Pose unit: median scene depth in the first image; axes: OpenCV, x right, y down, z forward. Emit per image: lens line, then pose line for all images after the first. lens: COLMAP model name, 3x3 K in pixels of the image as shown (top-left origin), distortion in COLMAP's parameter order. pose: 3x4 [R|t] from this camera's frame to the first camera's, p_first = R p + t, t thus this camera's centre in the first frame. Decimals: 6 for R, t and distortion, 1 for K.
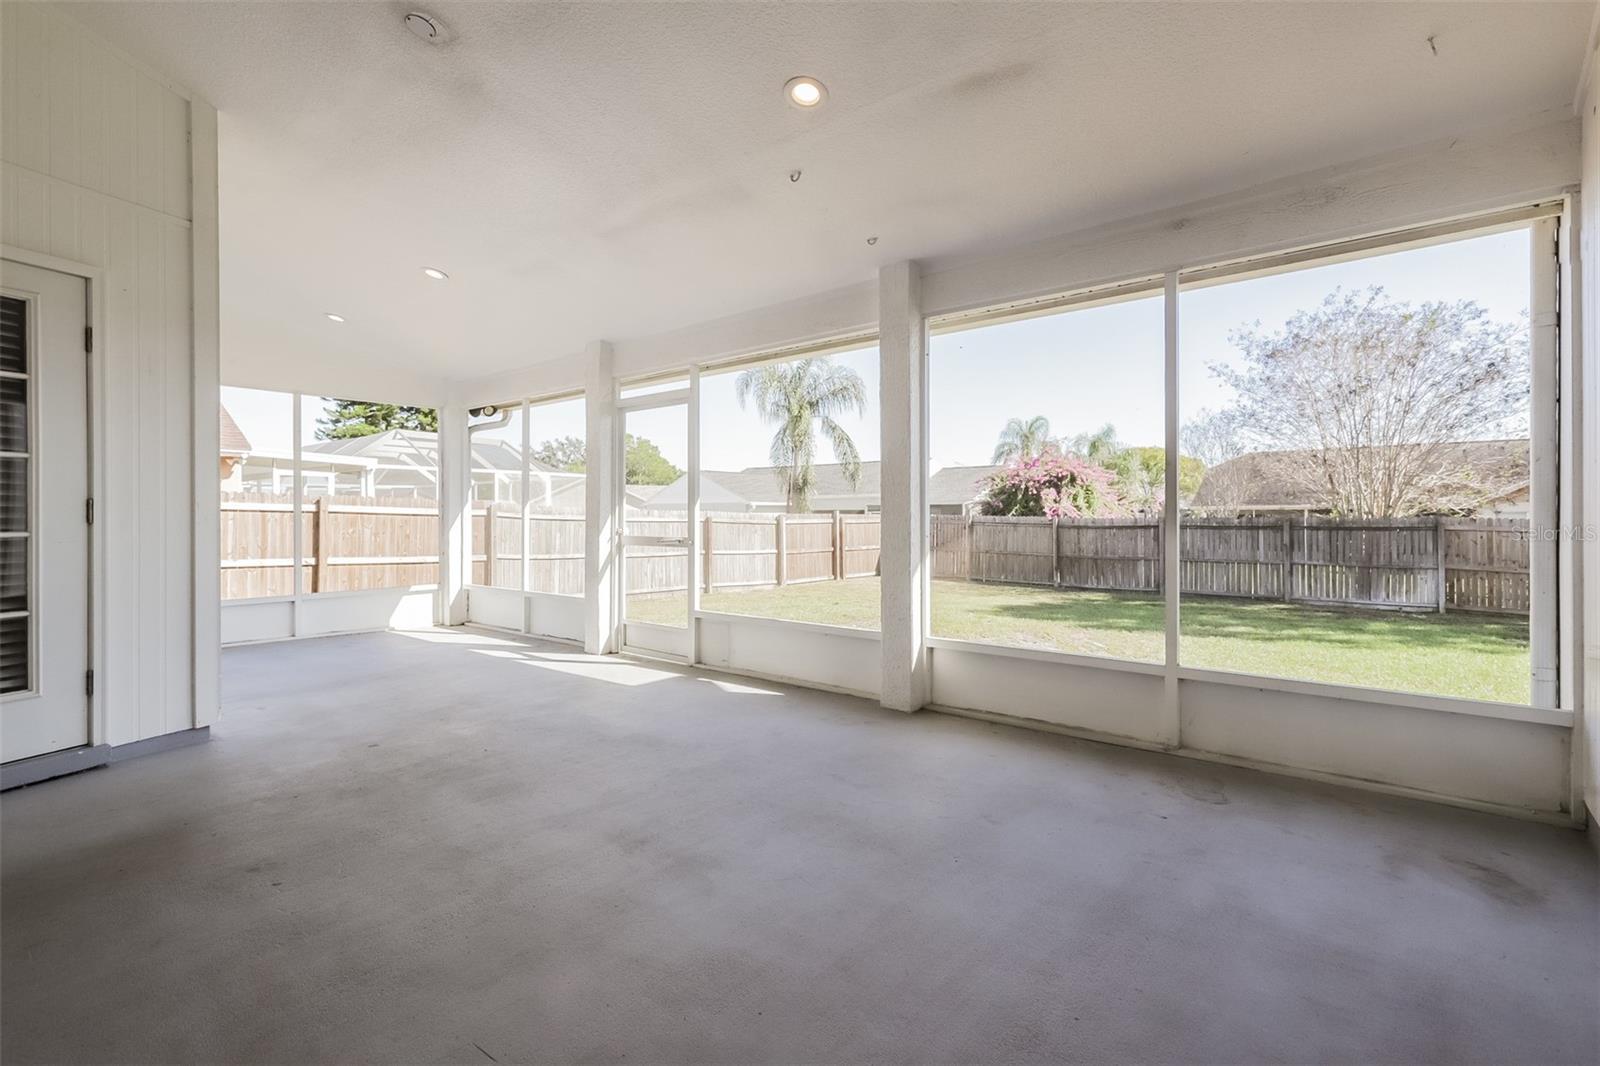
lens RADIAL K [[733.0, 0, 789.1], [0, 733.0, 520.7], [0, 0, 1]] dist [0.004183, 0.000444]
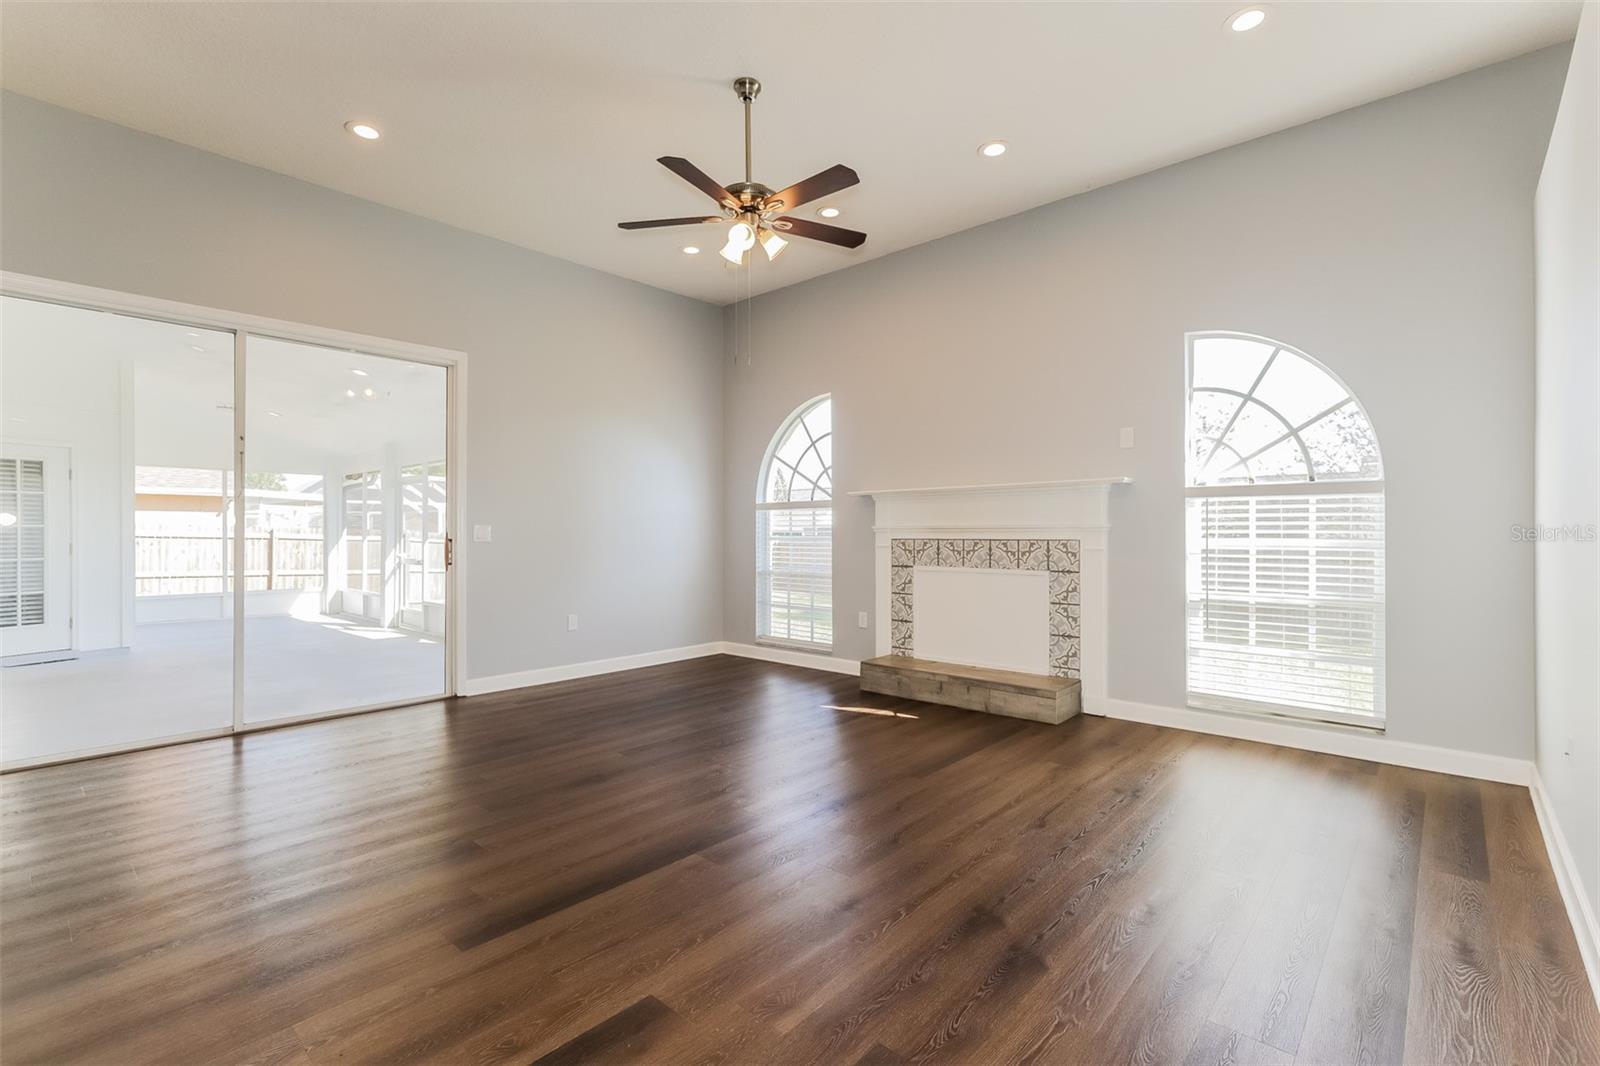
lens RADIAL K [[733.0, 0, 815.6], [0, 733.0, 533.8], [0, 0, 1]] dist [0.004183, 0.000444]
pose [[0.999360, 0.000676, -0.035756, 0.628362], [-0.000653, 1.000000, 0.000646, -0.030265], [0.035757, -0.000622, 0.999360, -0.528252]]
